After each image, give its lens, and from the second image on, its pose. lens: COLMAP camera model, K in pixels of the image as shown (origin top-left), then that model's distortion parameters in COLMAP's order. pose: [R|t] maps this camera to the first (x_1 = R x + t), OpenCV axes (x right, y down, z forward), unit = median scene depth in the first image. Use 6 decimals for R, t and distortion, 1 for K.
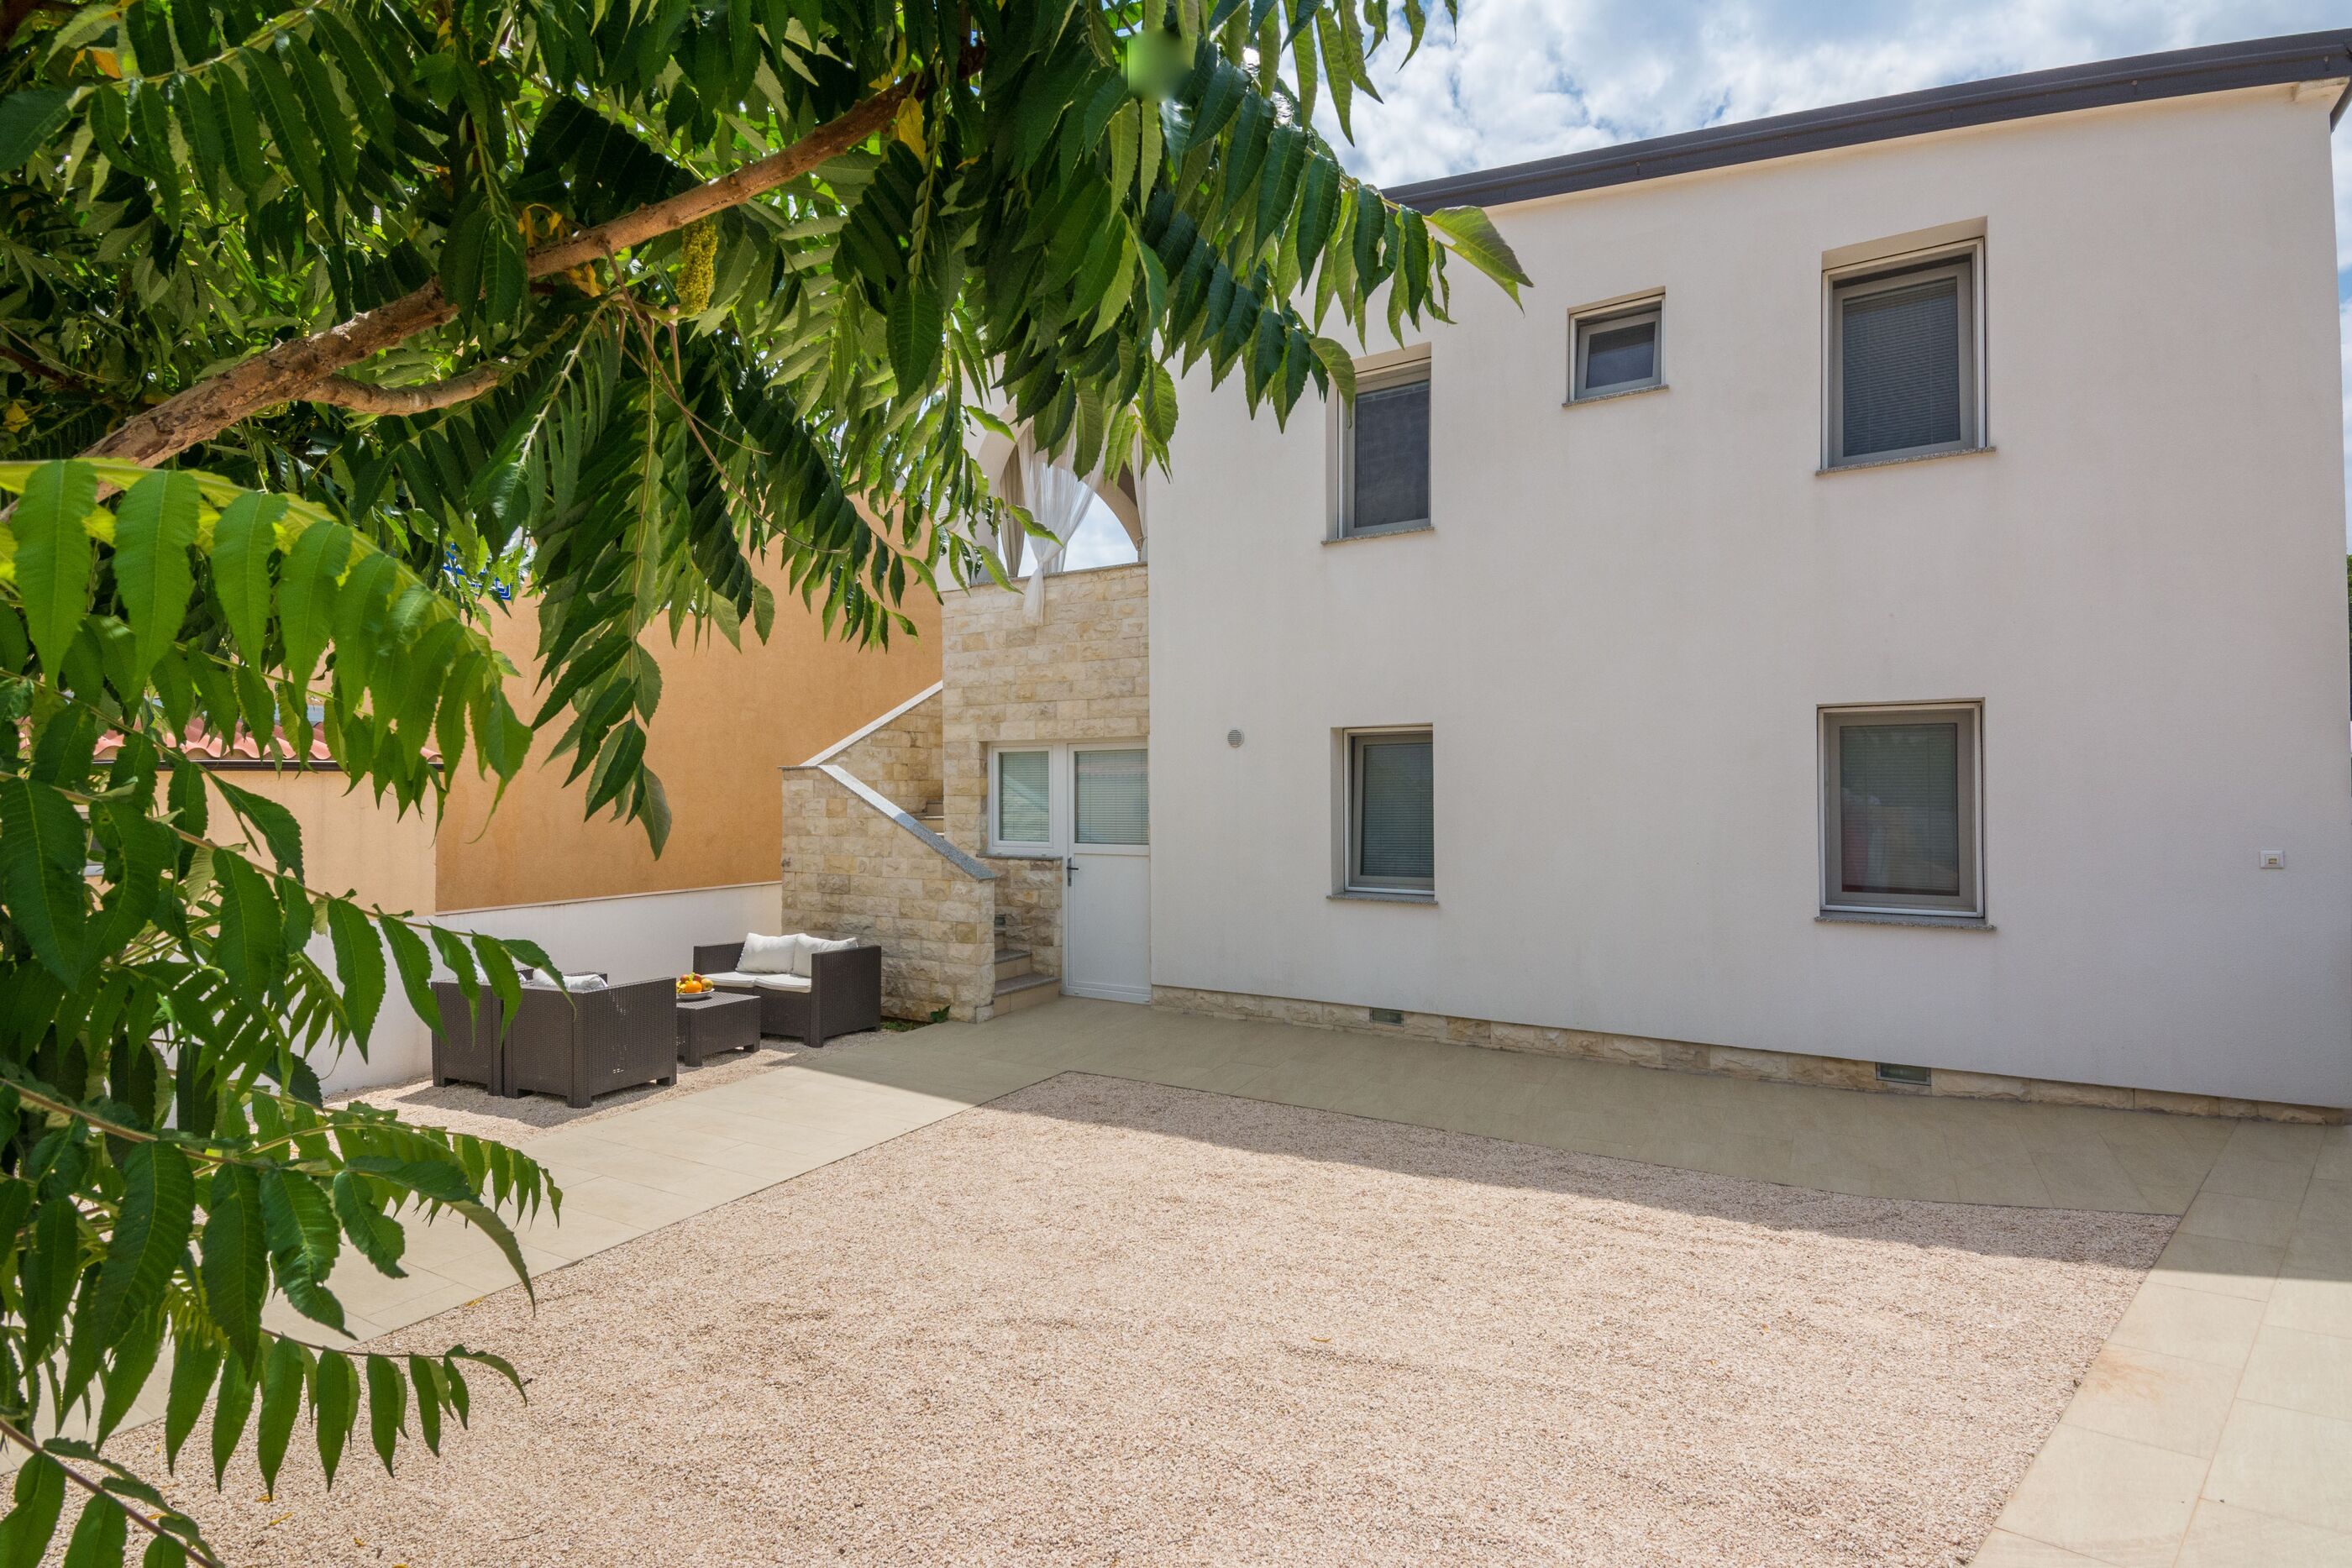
lens RADIAL K [[1085.2, 0, 1176.0], [0, 1085.2, 784.0], [0, 0, 1]] dist [0.034731, -0.039434]
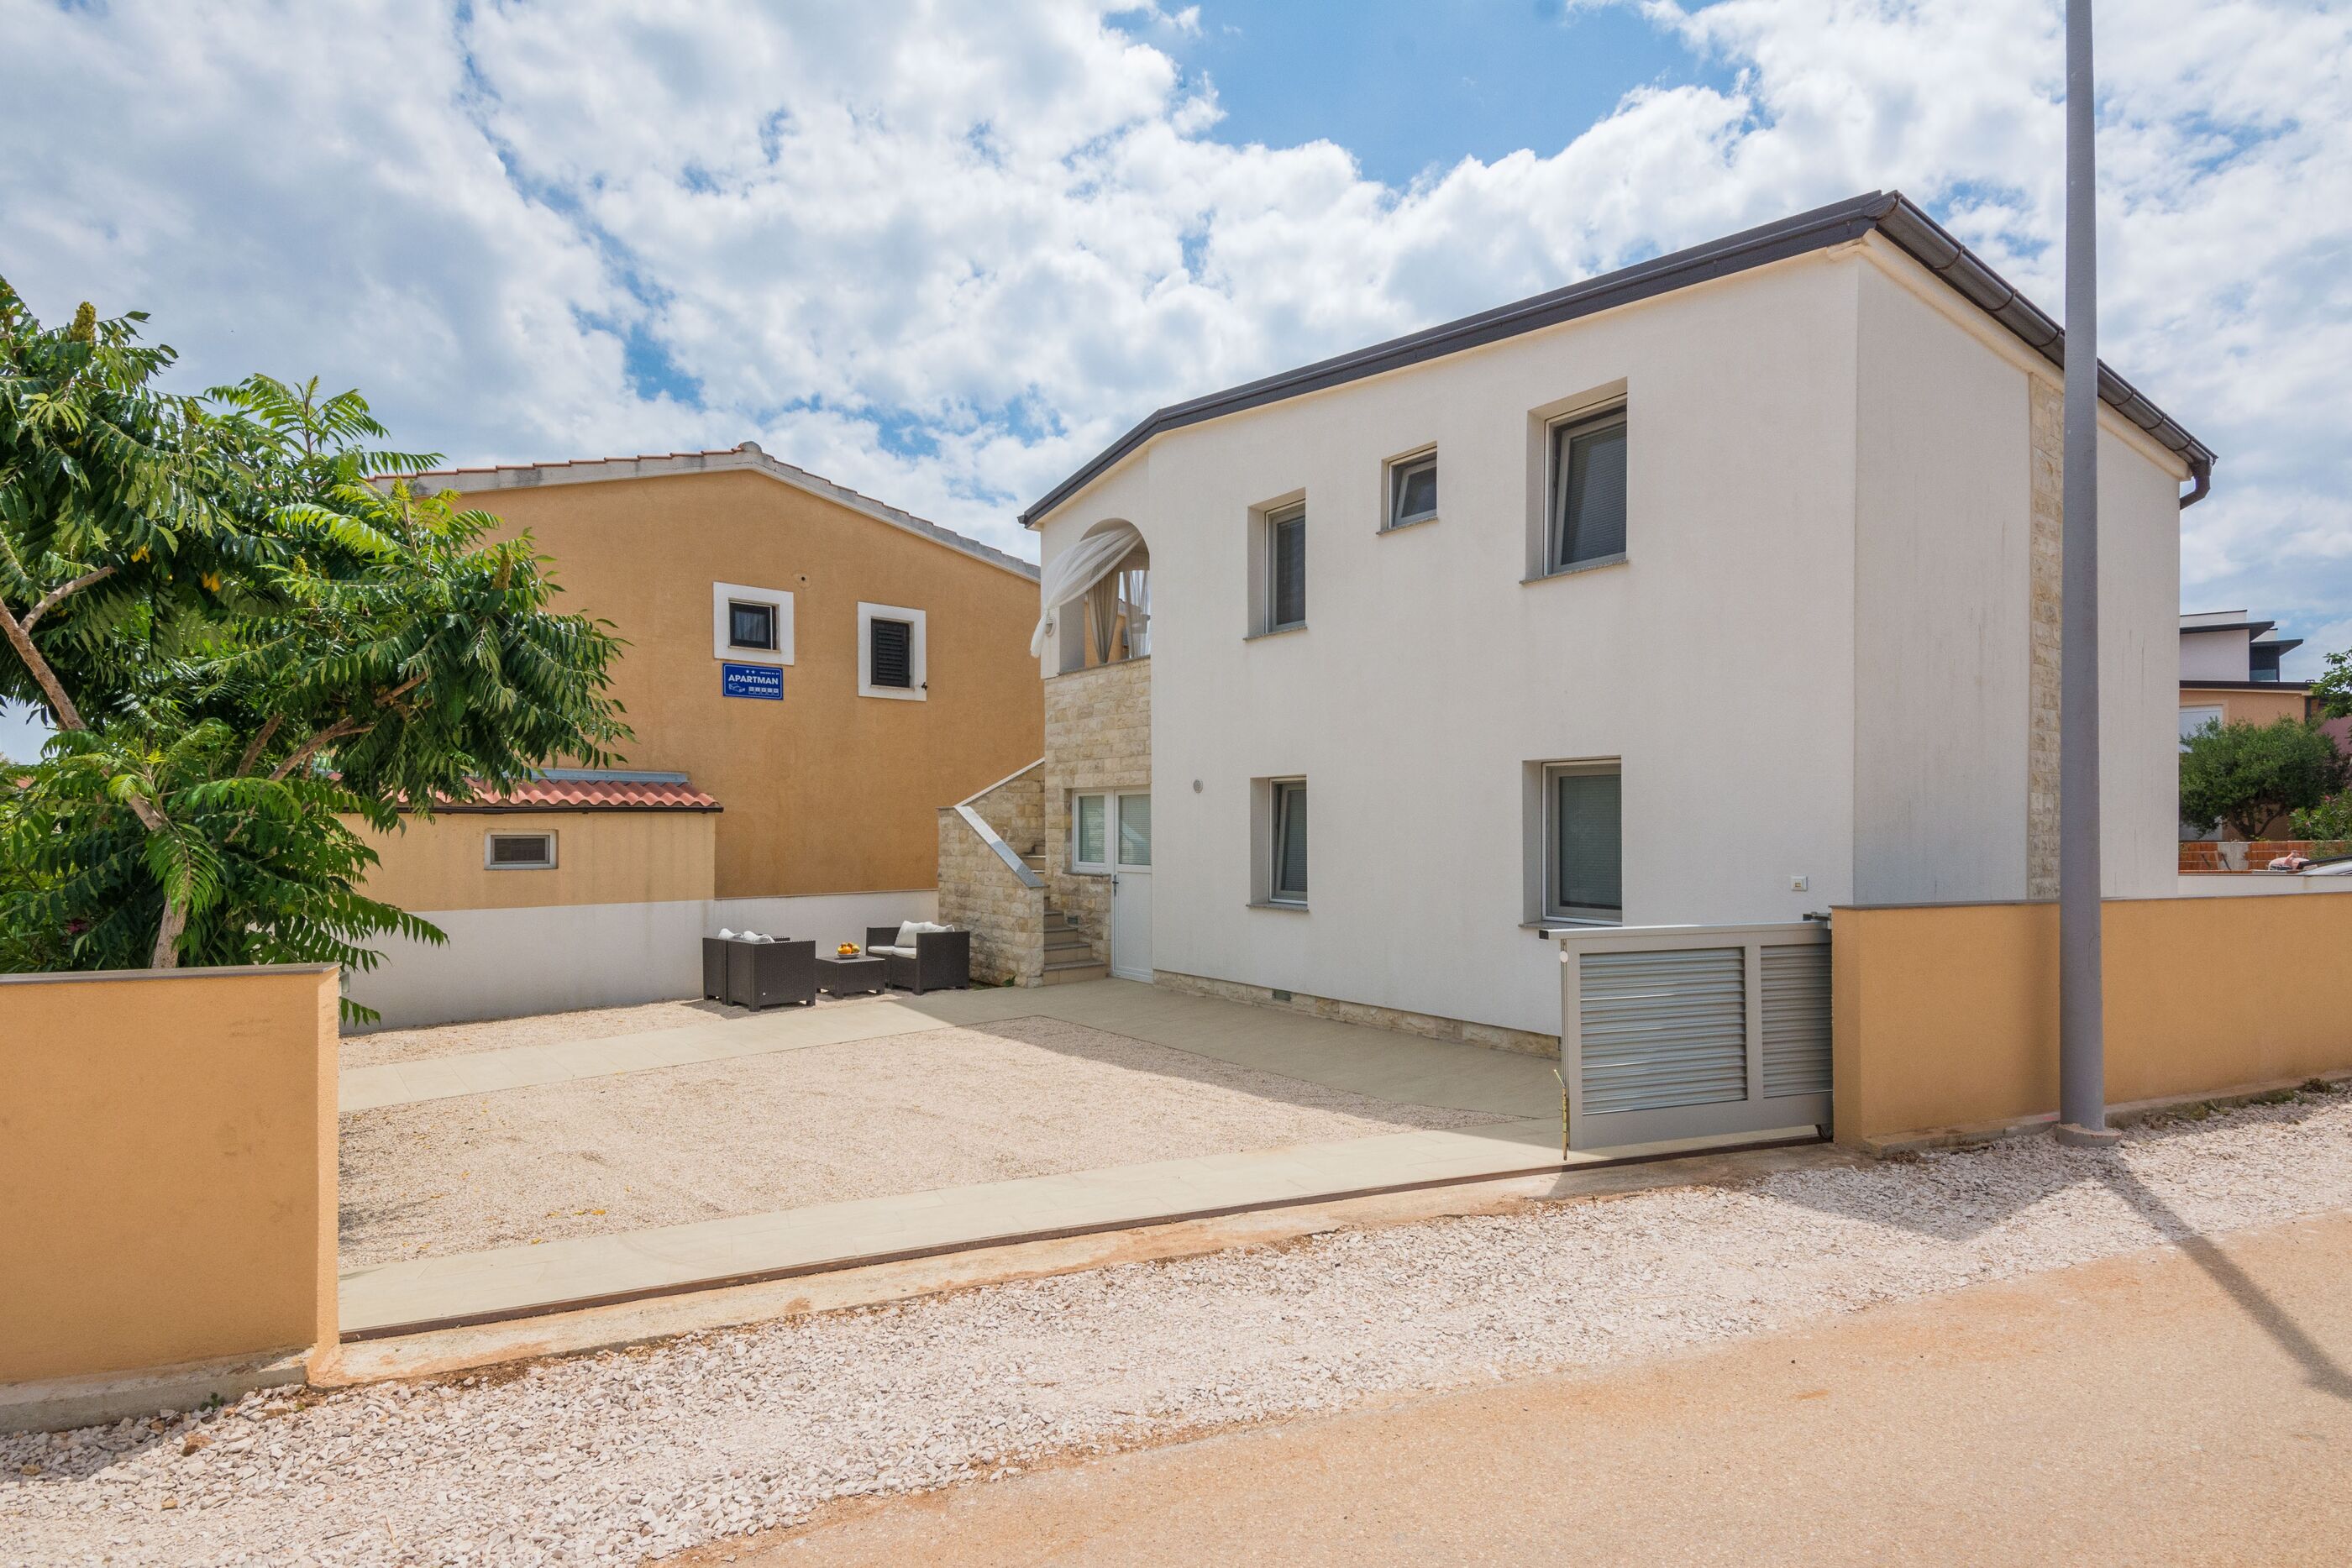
lens RADIAL K [[1085.0, 0, 1109.6], [0, 1085.0, 807.2], [0, 0, 1]] dist [0.001876, -0.008988]
pose [[0.926199, -0.005411, -0.376996, 0.442373], [0.002602, 0.999965, -0.007960, -0.005418], [0.377026, 0.006391, 0.926181, -0.271046]]
